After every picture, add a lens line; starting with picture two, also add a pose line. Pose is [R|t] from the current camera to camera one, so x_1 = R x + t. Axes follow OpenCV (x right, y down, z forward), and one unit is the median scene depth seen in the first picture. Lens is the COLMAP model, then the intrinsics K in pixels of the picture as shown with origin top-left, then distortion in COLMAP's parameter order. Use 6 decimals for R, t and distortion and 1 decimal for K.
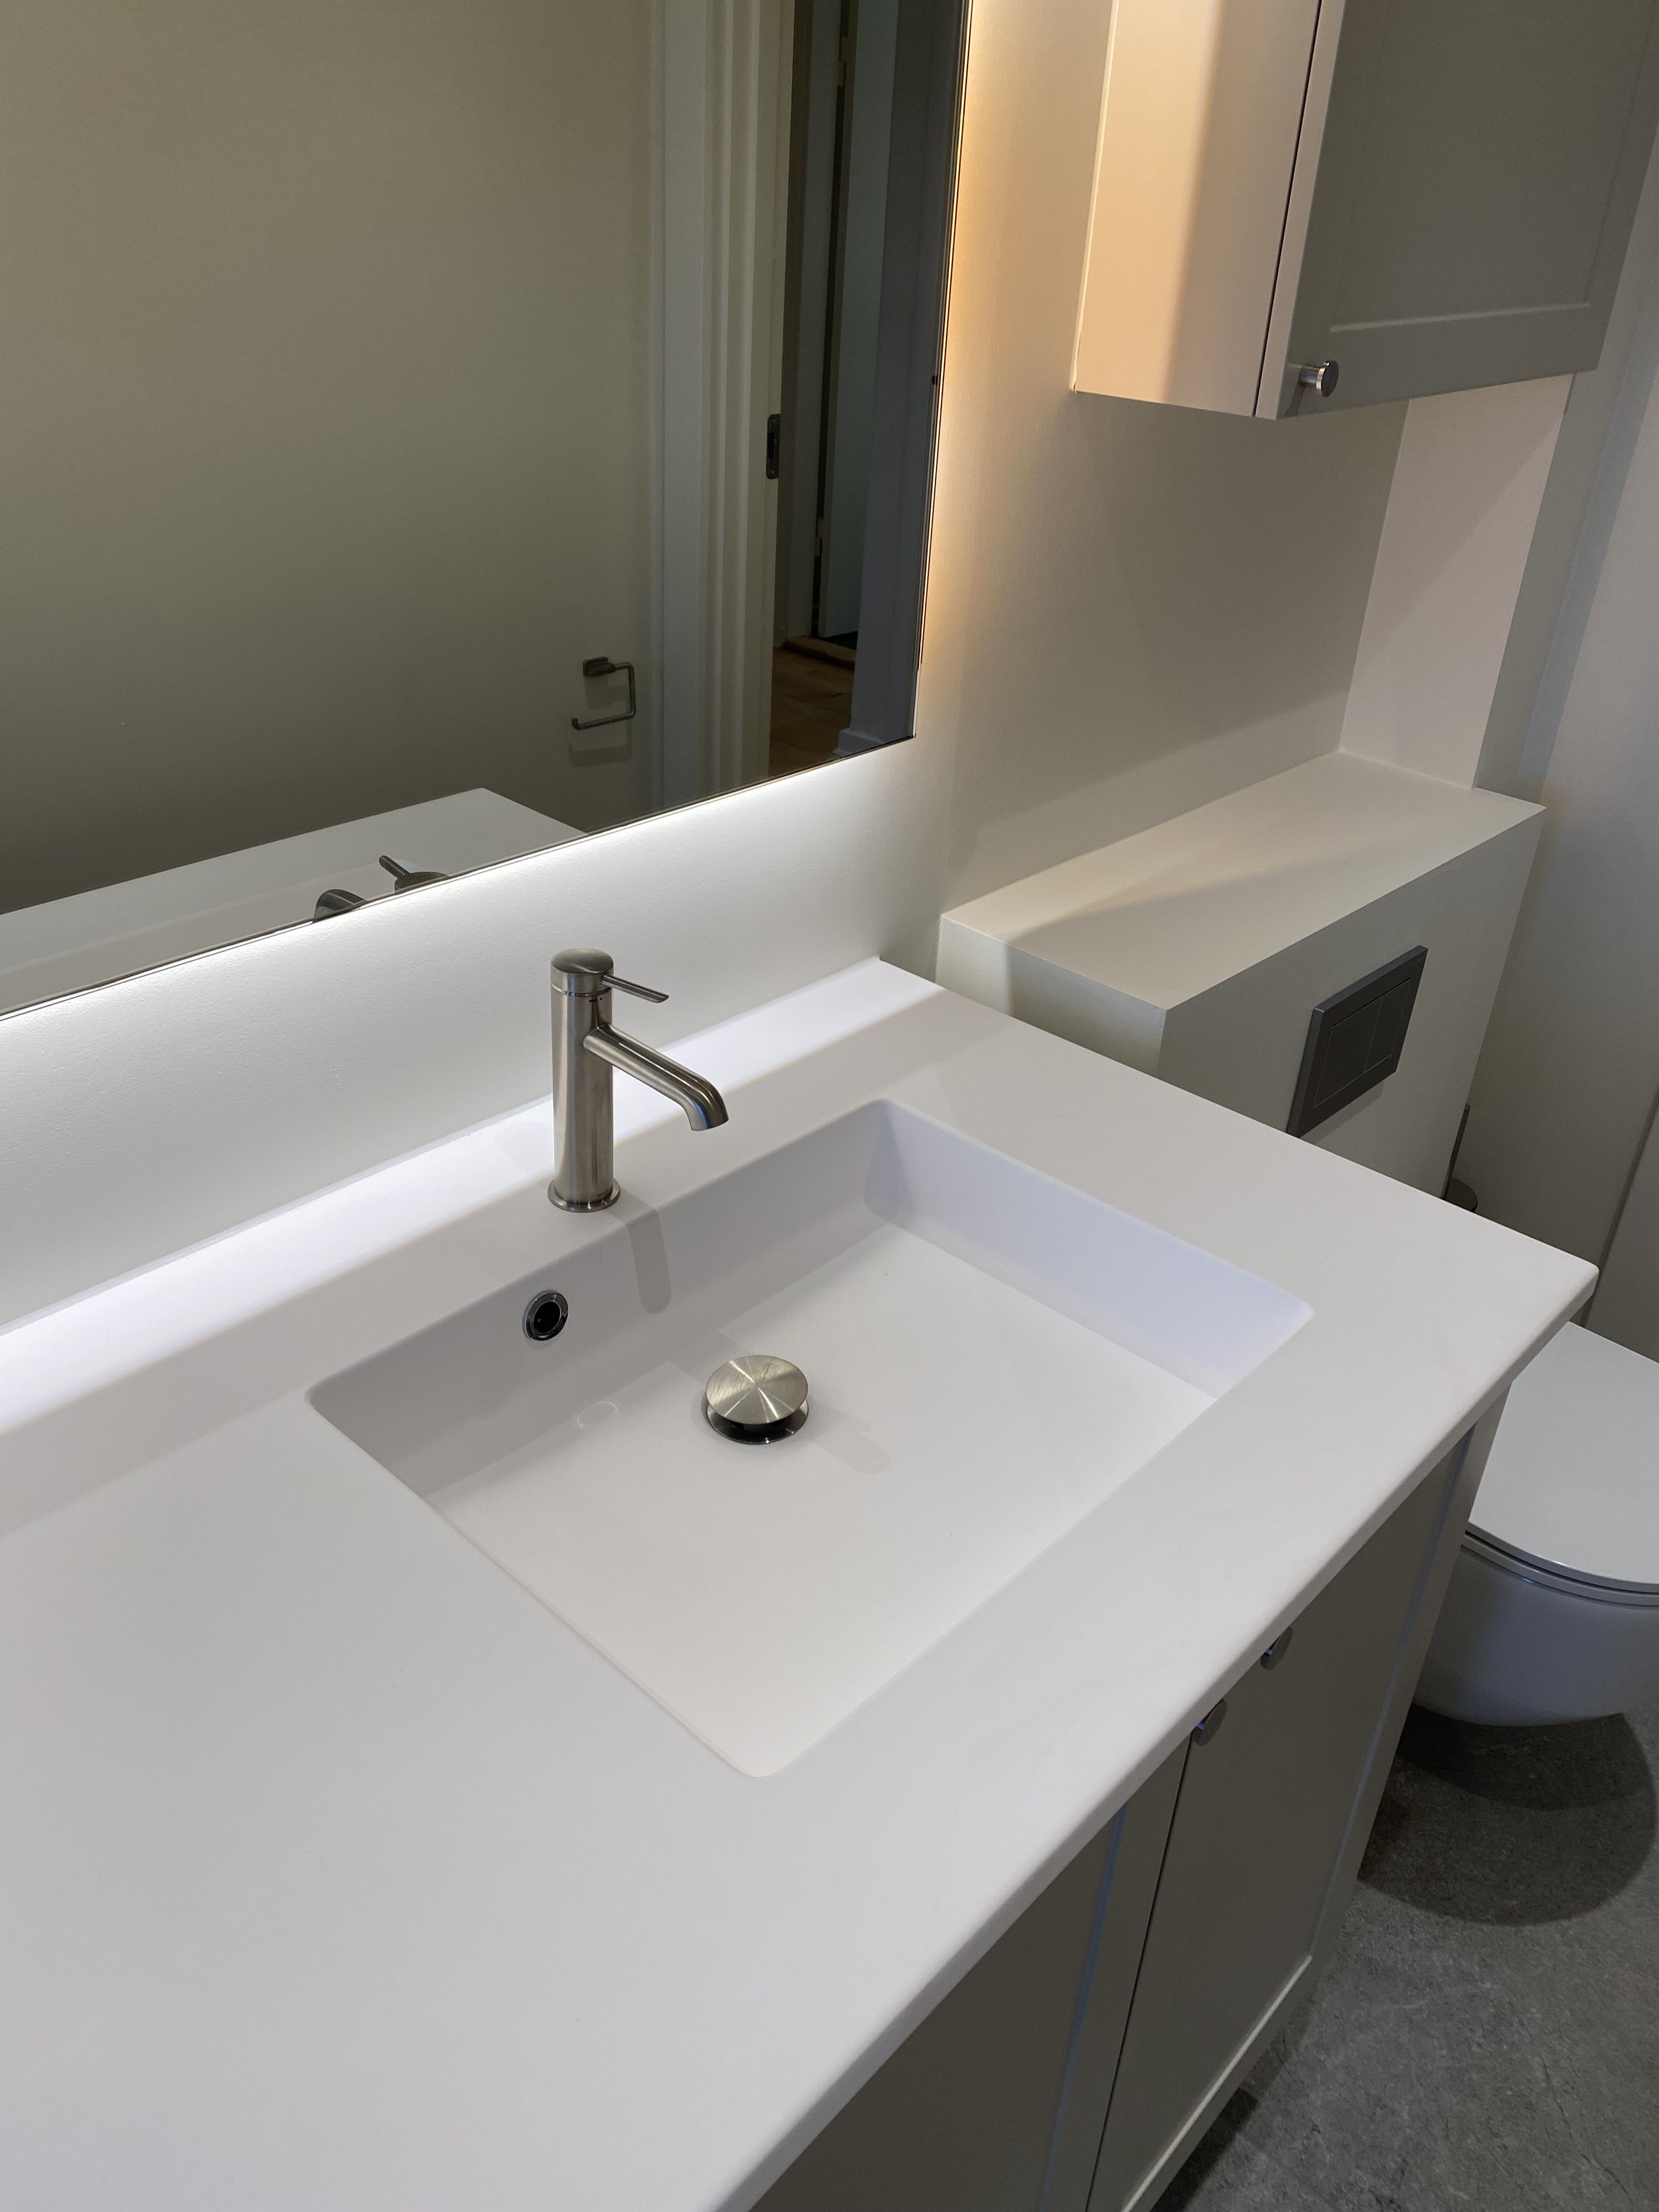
lens RADIAL K [[1666.0, 0, 768.0], [0, 1666.0, 1086.3], [0, 0, 1]] dist [-0.000466, -0.014563]
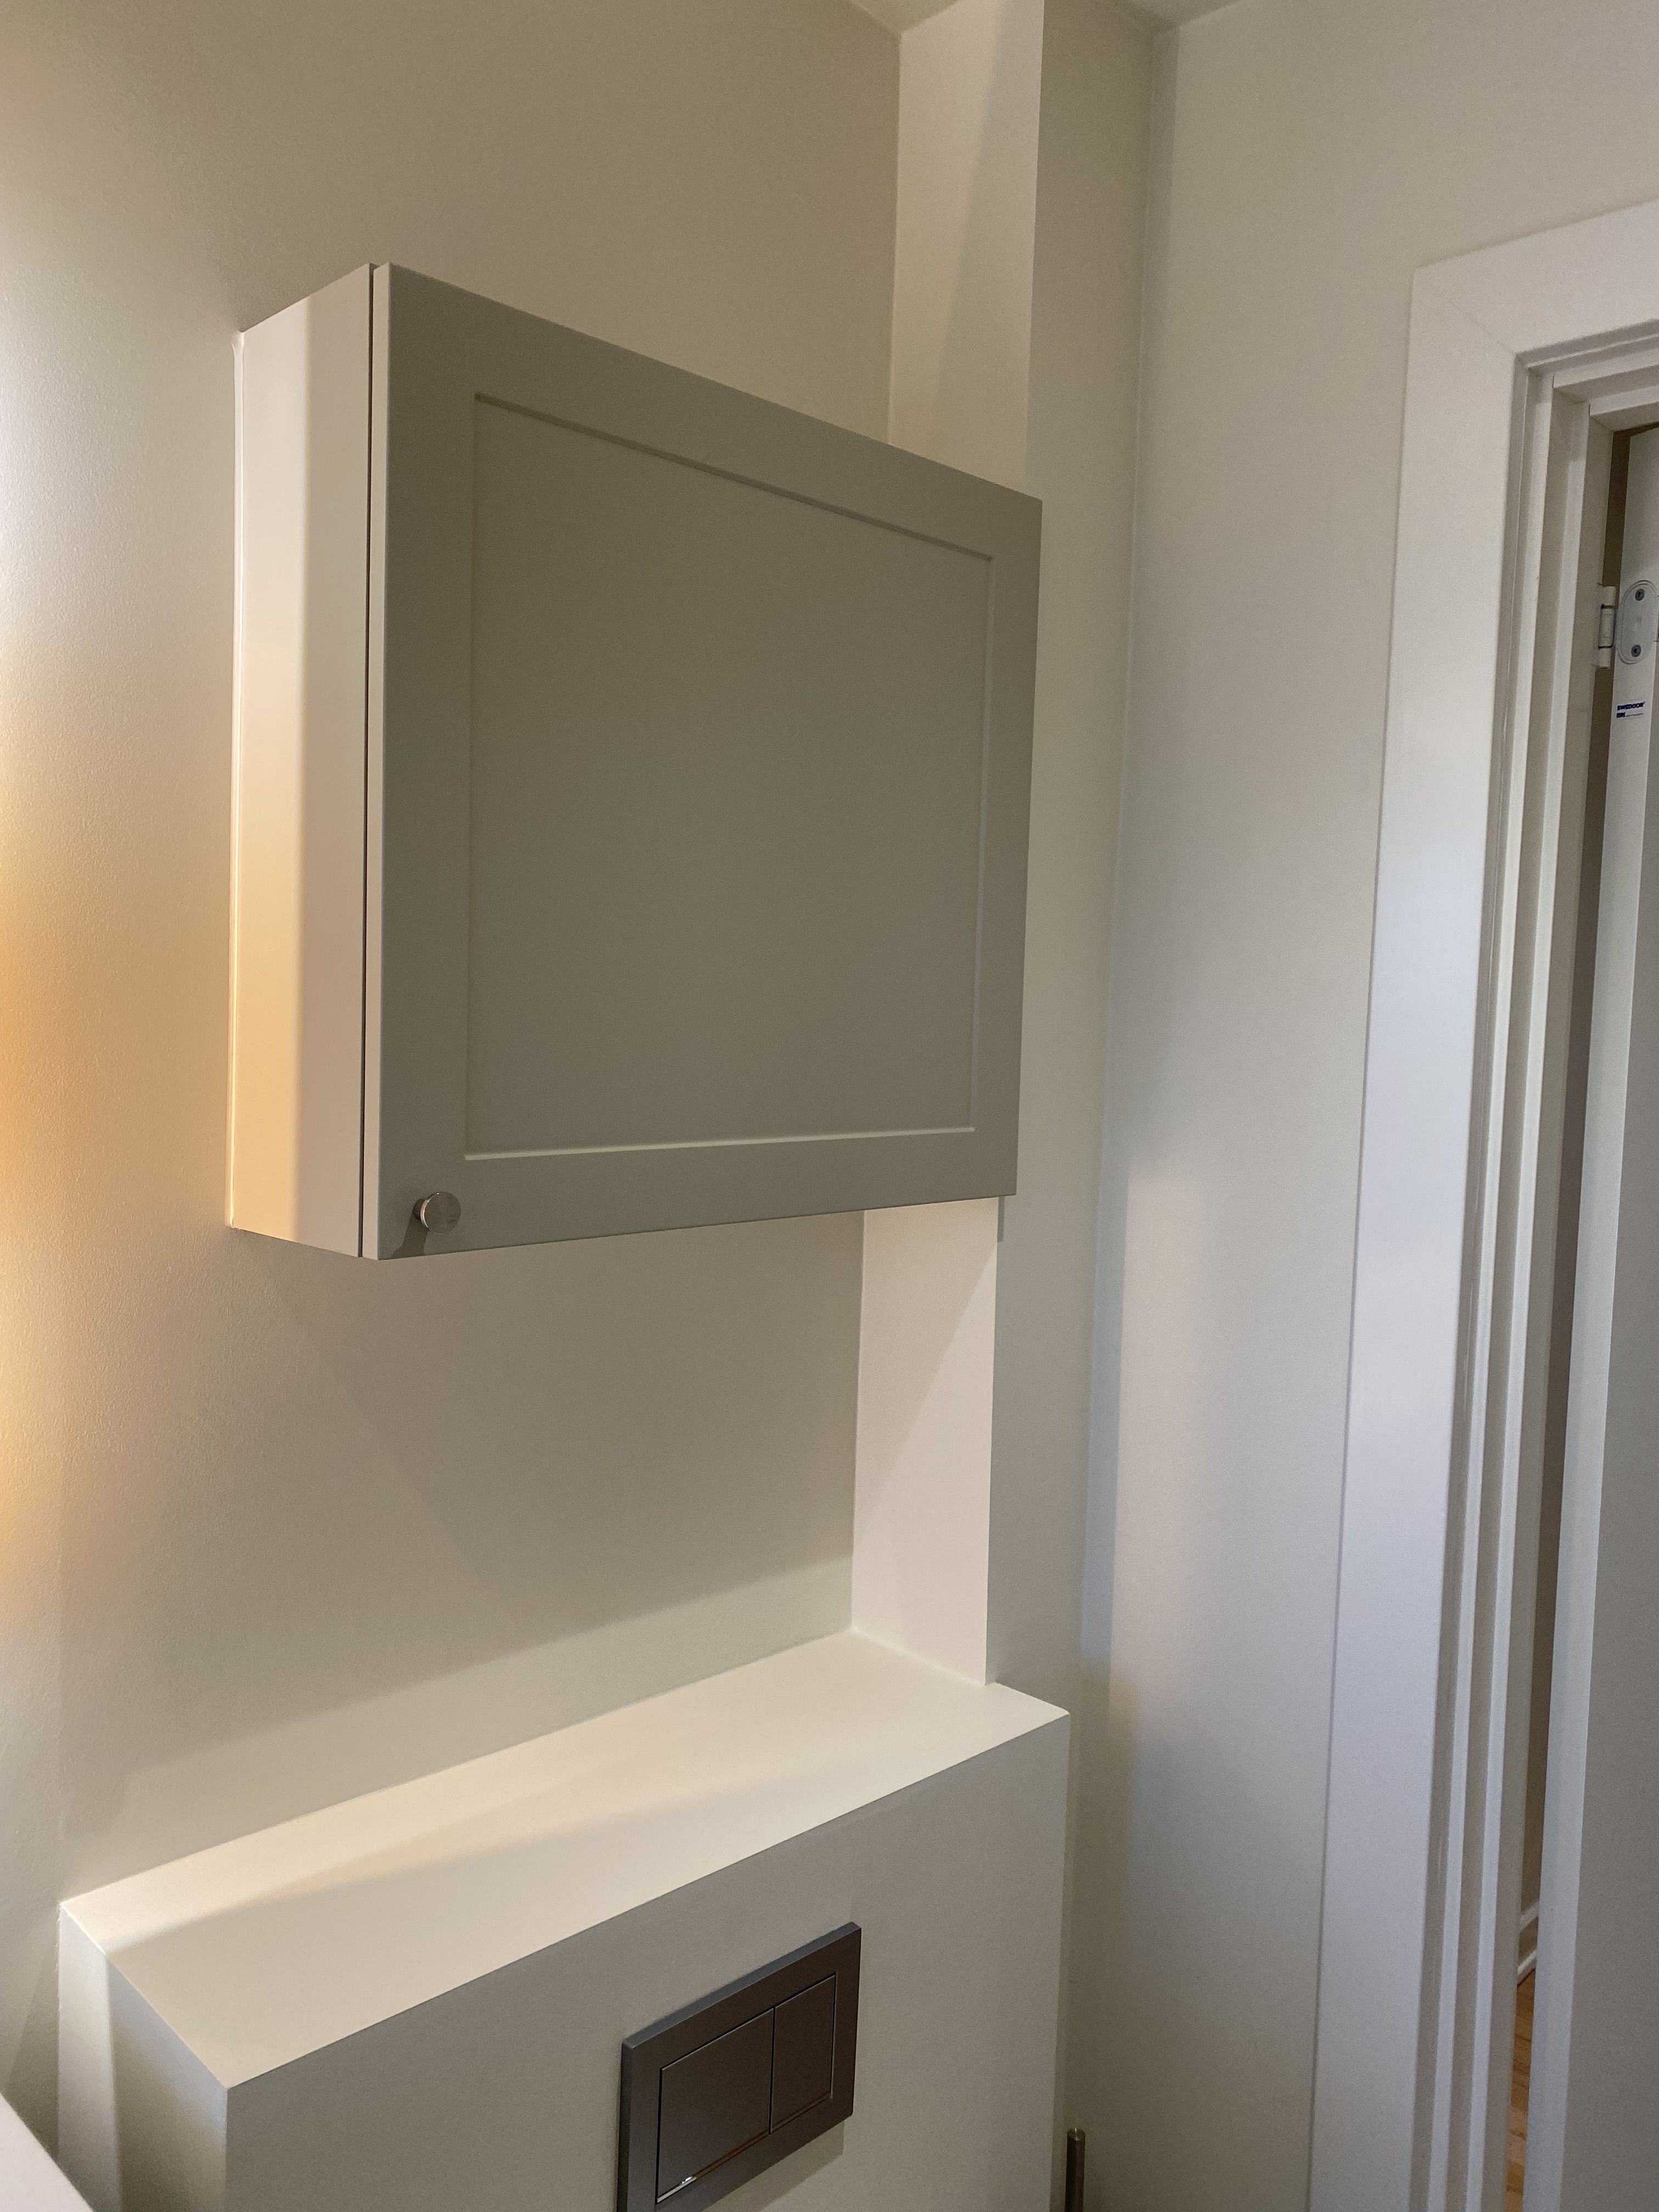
lens RADIAL K [[1673.8, 0, 857.9], [0, 1673.8, 1072.5], [0, 0, 1]] dist [-0.004130, -0.003202]
pose [[0.999932, -0.006921, -0.009385, 0.430160], [0.001875, 0.889769, -0.456407, -0.086829], [0.011509, 0.456358, 0.889722, 0.186821]]
